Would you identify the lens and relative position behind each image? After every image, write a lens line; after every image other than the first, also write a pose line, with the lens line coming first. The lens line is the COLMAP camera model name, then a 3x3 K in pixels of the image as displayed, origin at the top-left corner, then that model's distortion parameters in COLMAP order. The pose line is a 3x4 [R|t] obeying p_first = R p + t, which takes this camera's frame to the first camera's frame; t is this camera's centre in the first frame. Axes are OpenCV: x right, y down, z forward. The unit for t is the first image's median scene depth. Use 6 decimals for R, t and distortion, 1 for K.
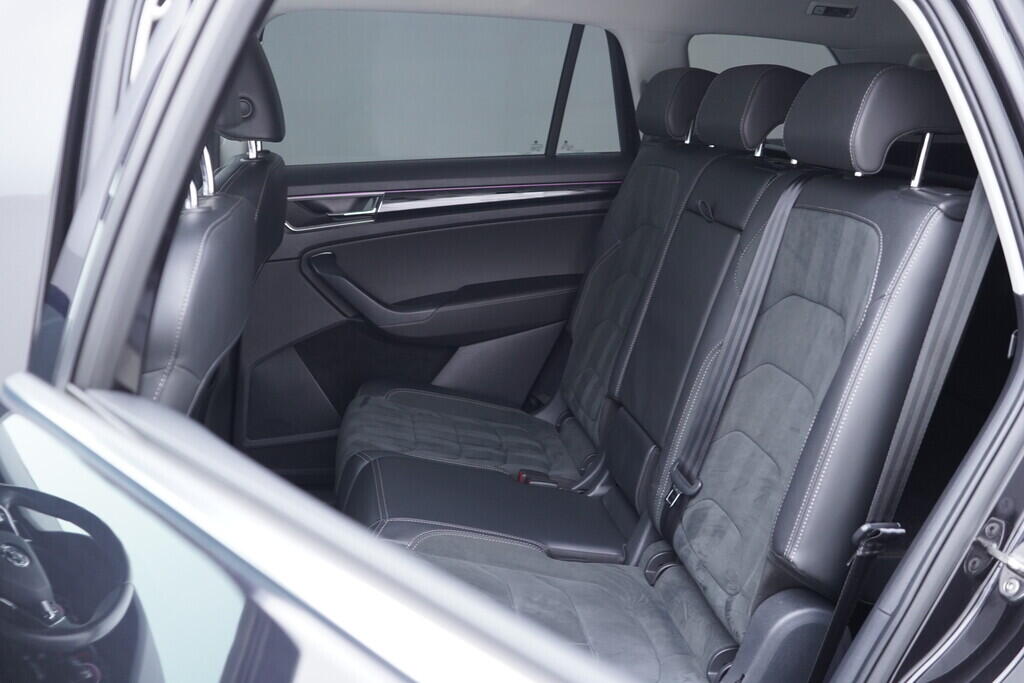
lens RADIAL K [[1042.9, 0, 515.6], [0, 1042.9, 341.2], [0, 0, 1]] dist [0.003283, 0.000000]
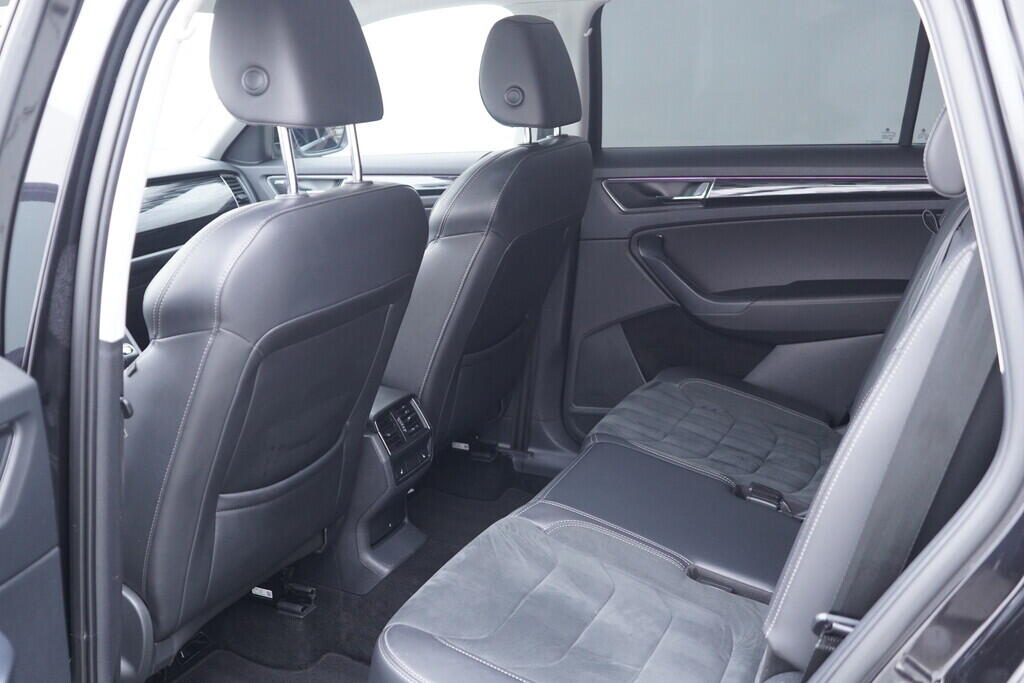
lens RADIAL K [[1042.9, 0, 516.8], [0, 1042.9, 342.5], [0, 0, 1]] dist [0.003283, 0.000000]
pose [[0.839312, 0.131479, -0.527512, 0.252127], [-0.113385, 0.991311, 0.066674, -0.033421], [0.531695, 0.003852, 0.846927, 0.071970]]
